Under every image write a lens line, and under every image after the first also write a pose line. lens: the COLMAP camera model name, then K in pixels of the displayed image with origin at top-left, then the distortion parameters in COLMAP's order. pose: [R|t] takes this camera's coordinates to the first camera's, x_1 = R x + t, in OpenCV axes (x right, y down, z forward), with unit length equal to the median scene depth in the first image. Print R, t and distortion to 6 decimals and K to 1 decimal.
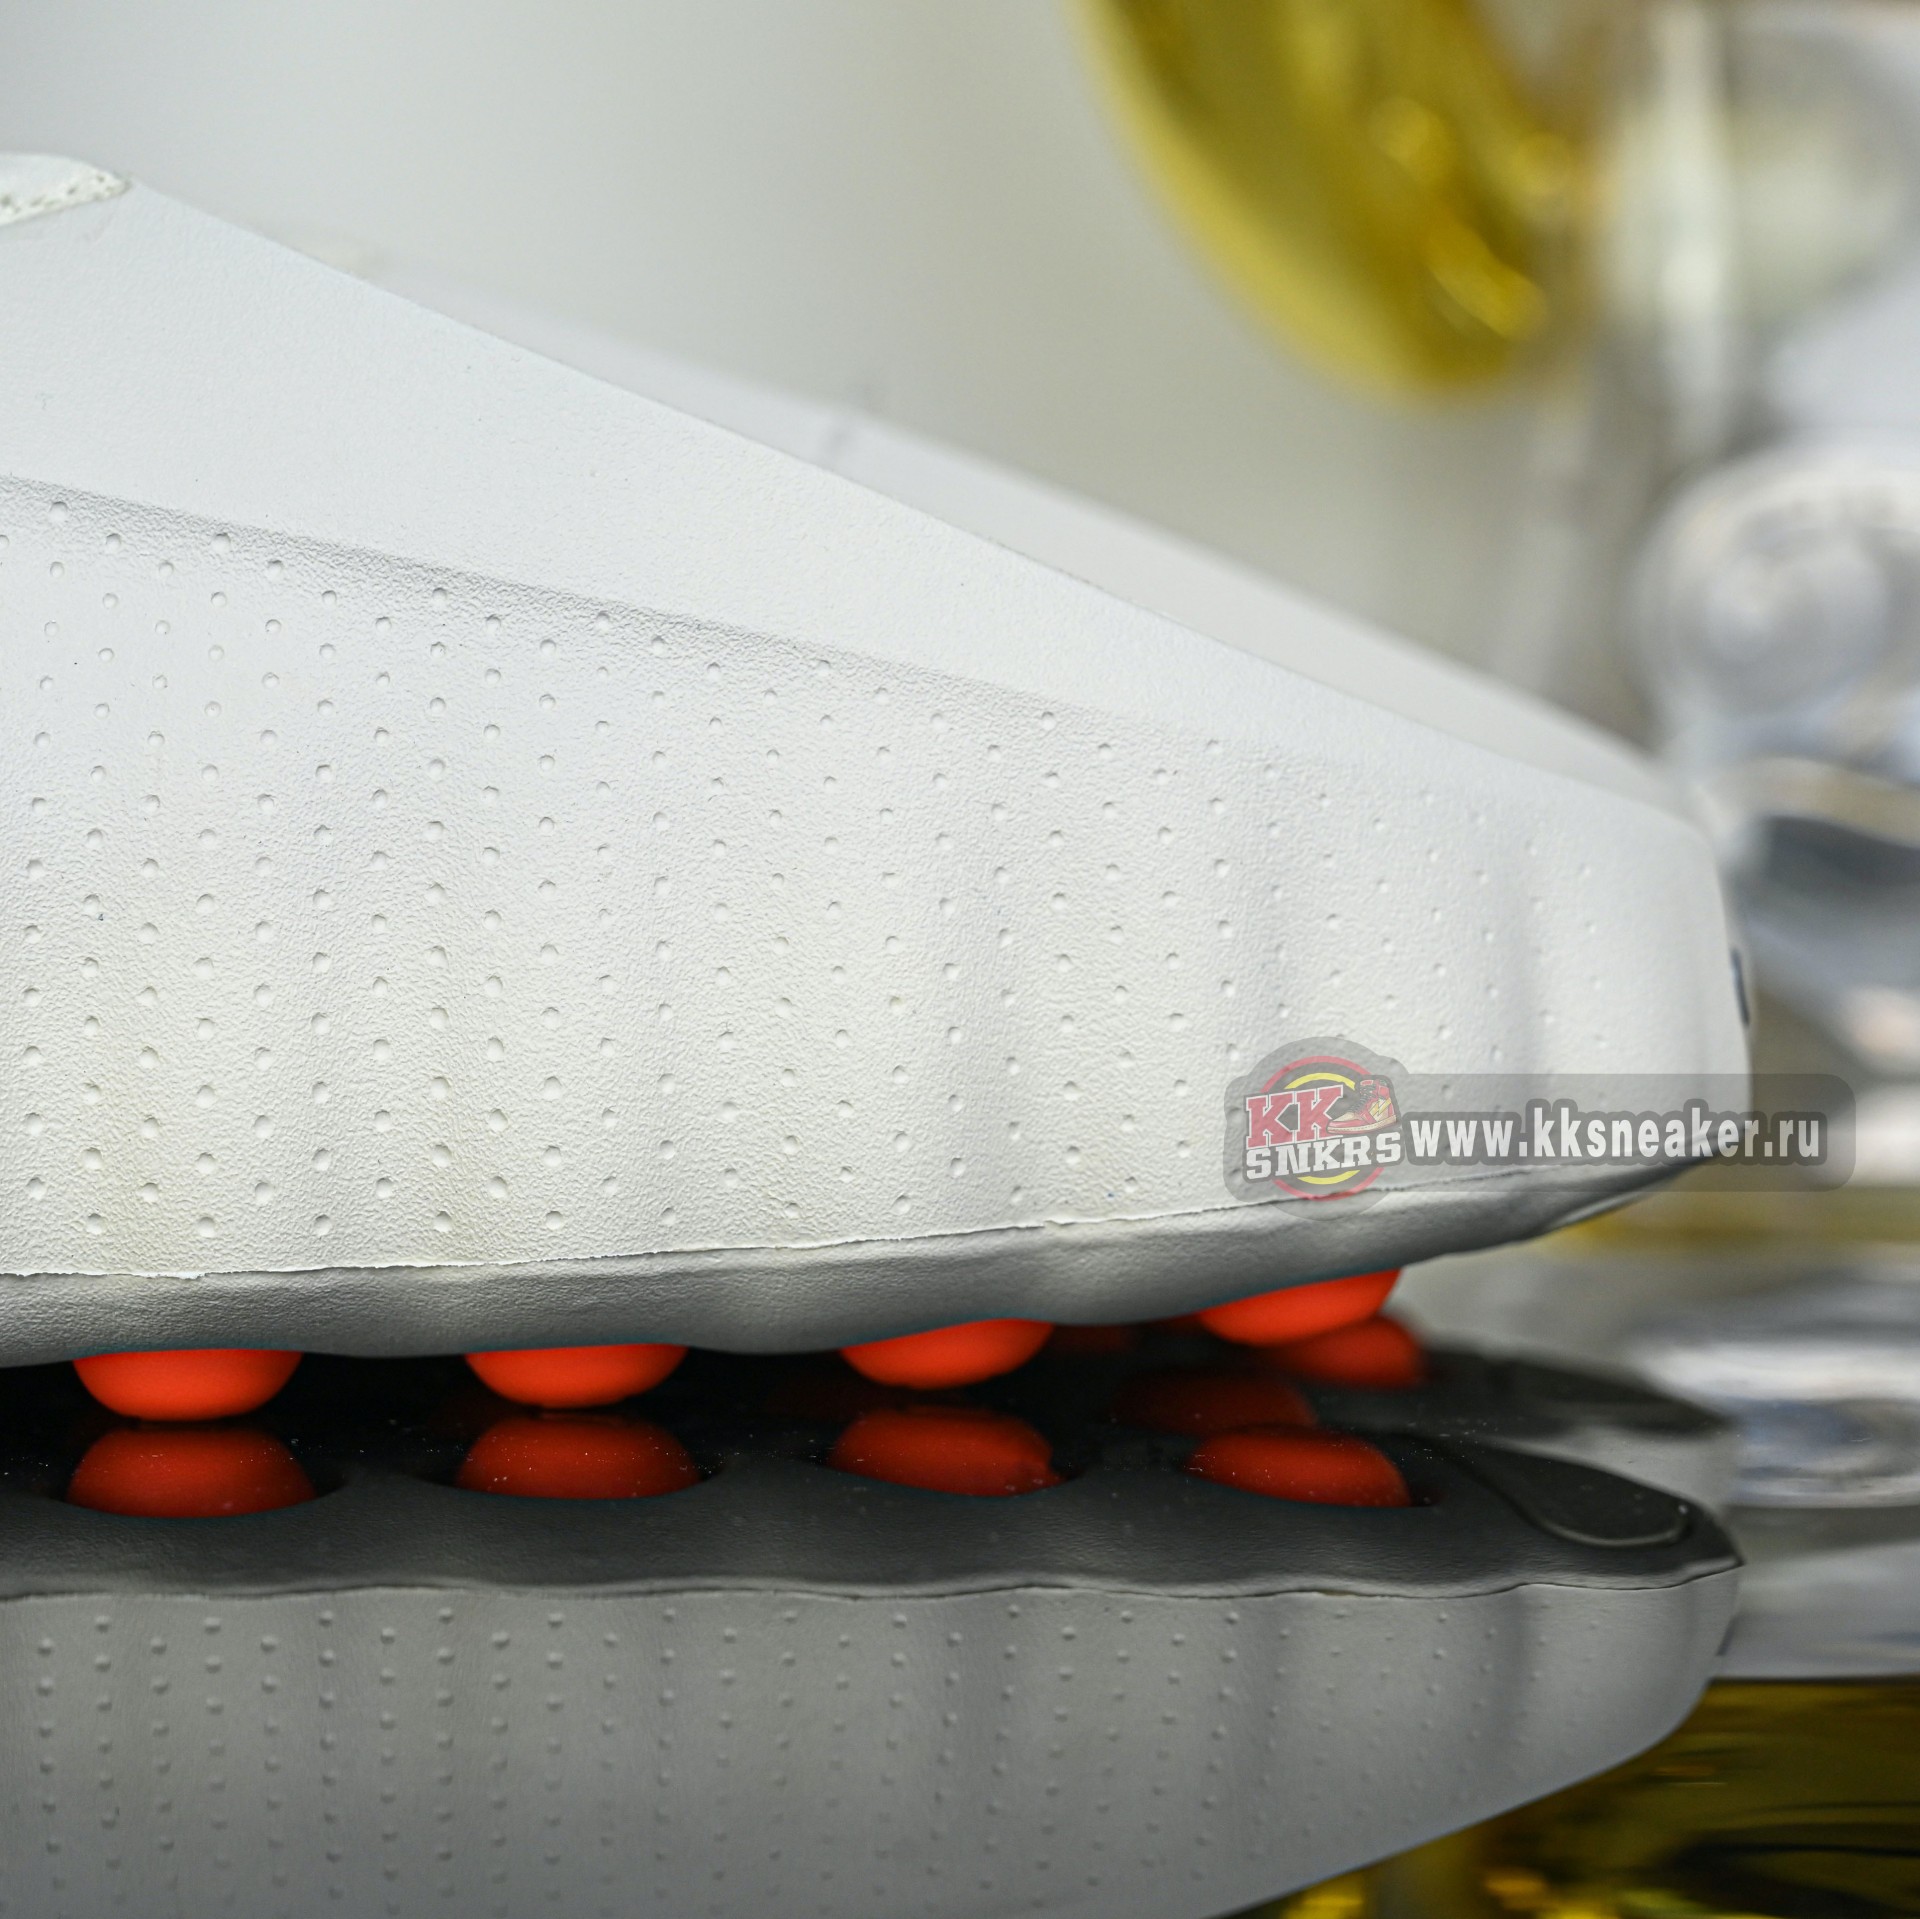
lens RADIAL K [[5893.0, 0, 960.0], [0, 5893.0, 959.5], [0, 0, 1]] dist [0.028443, -0.170201]
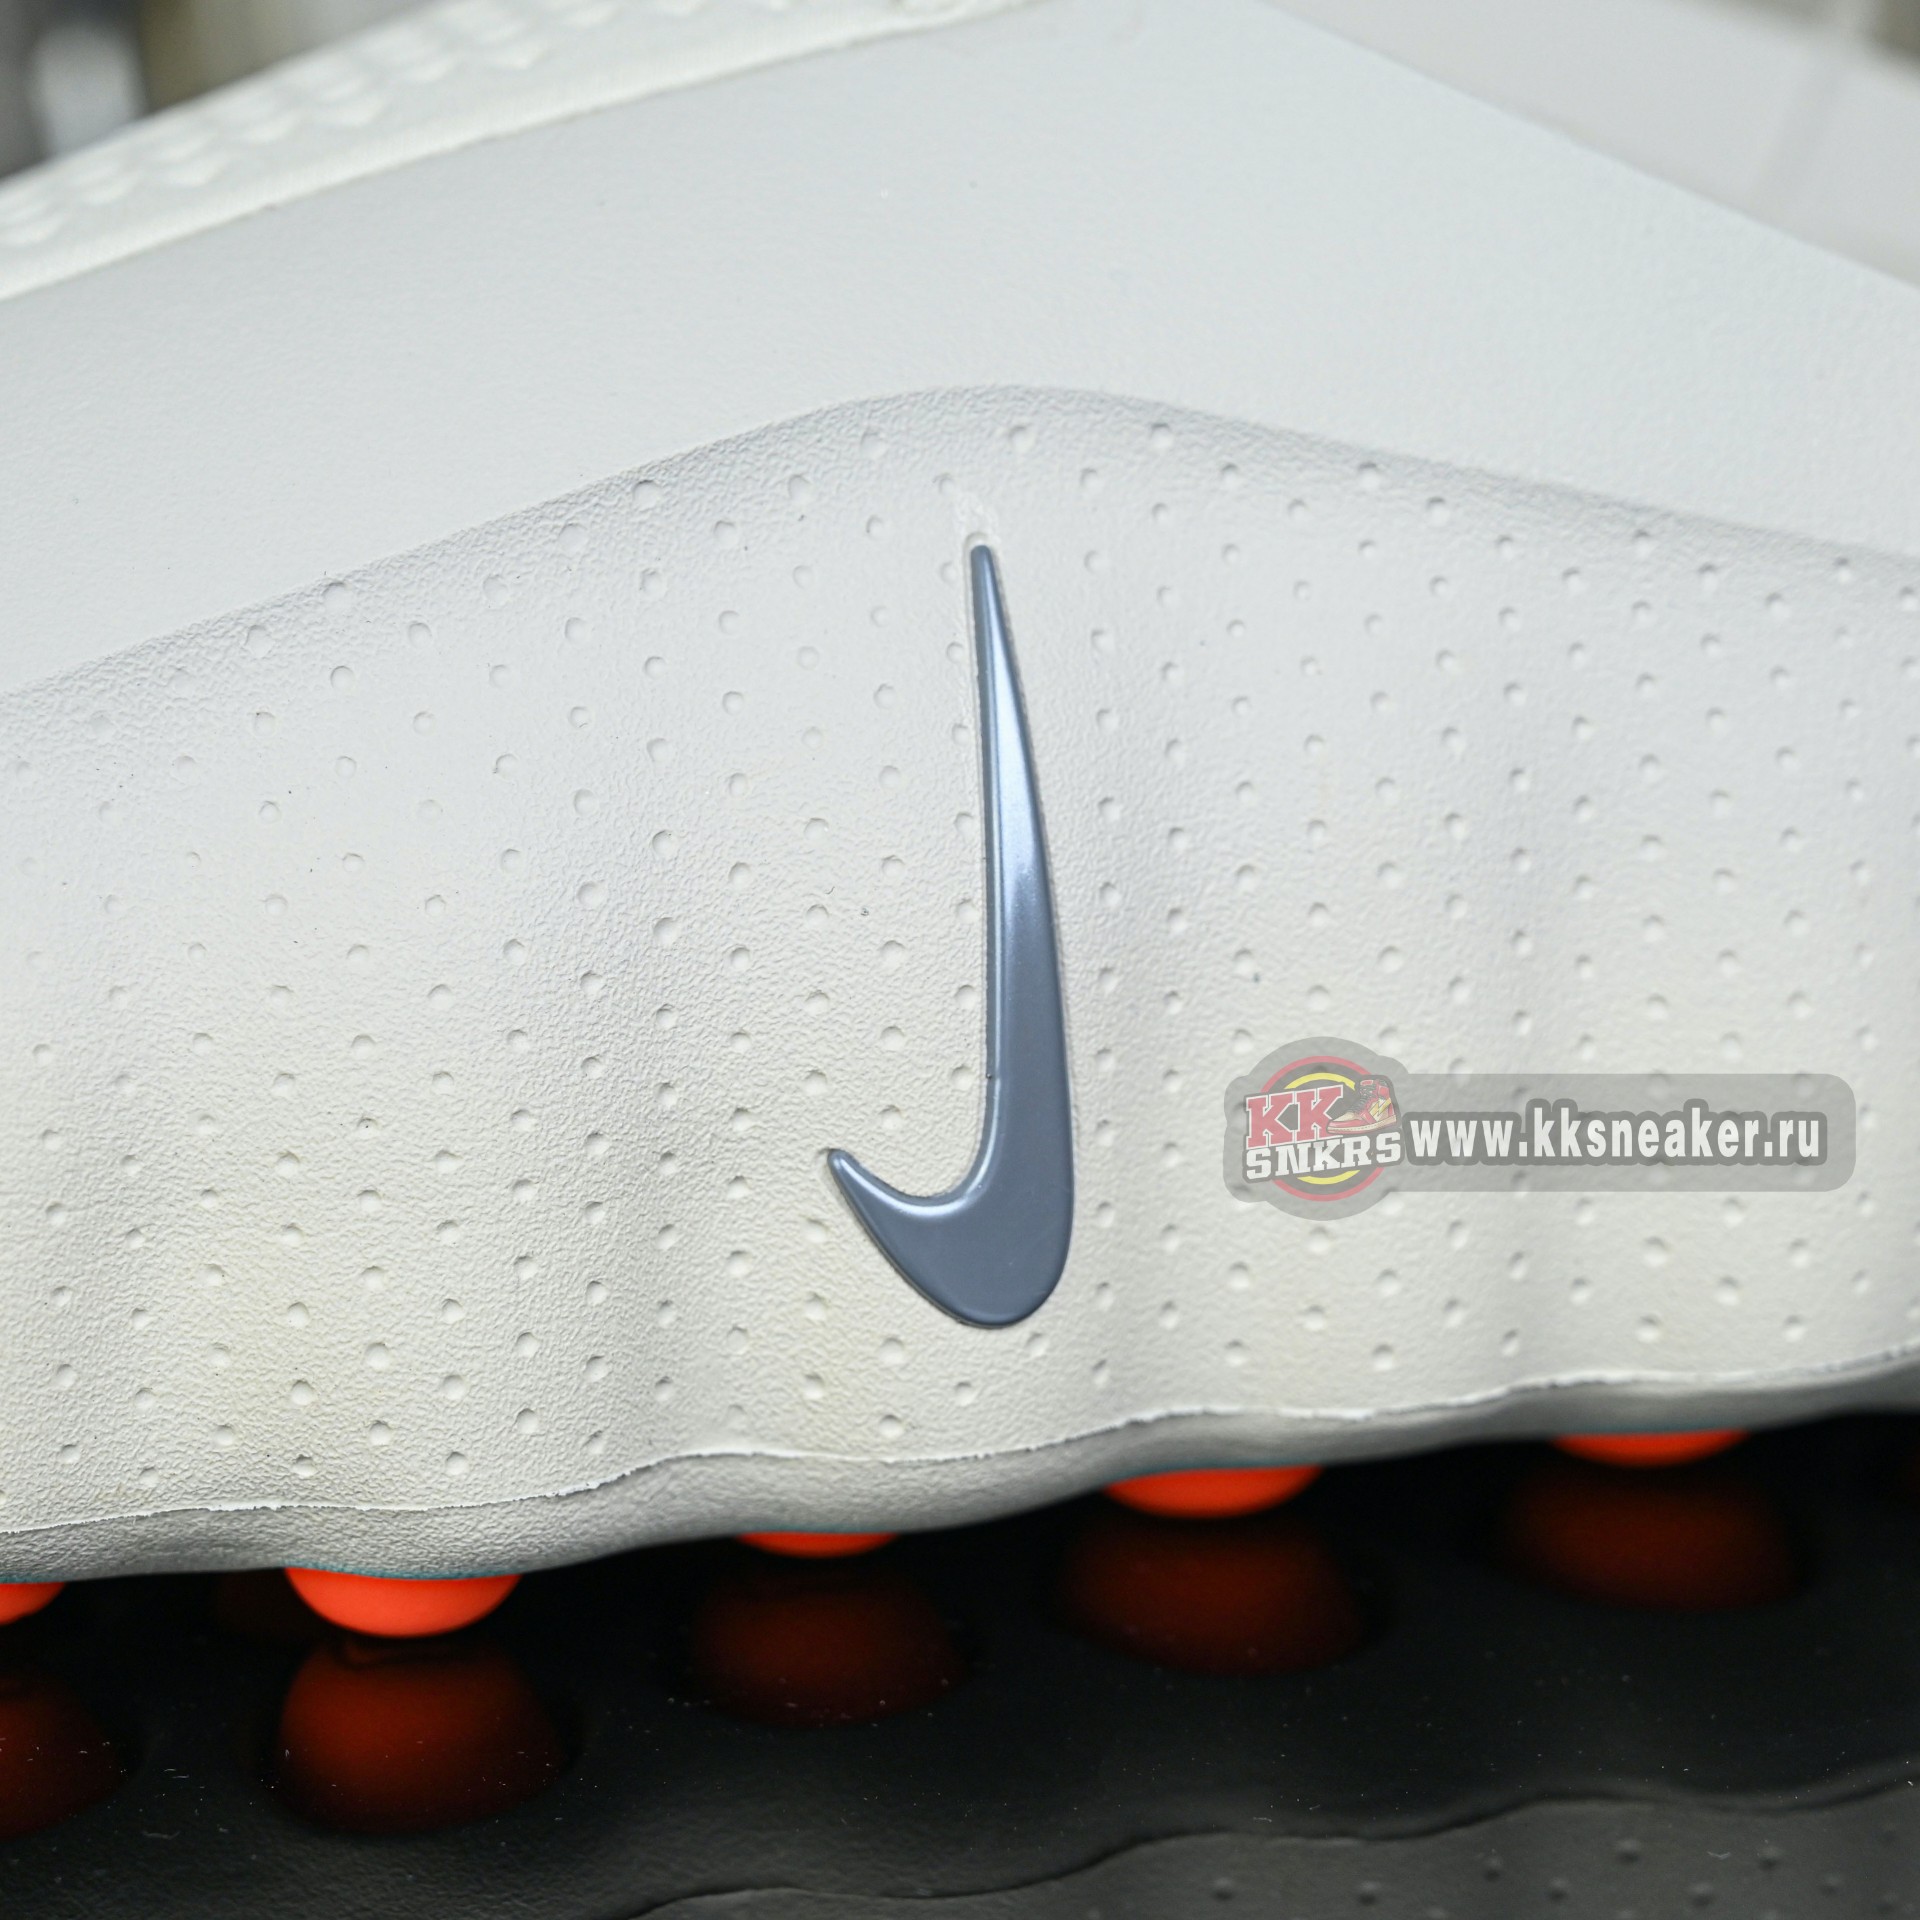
lens RADIAL K [[5893.0, 0, 960.0], [0, 5893.0, 960.0], [0, 0, 1]] dist [0.028443, -0.170201]
pose [[0.987510, -0.025912, 0.155414, -0.305235], [-0.004275, 0.981615, 0.190826, -0.158312], [-0.157501, -0.189107, 0.969243, 0.246686]]
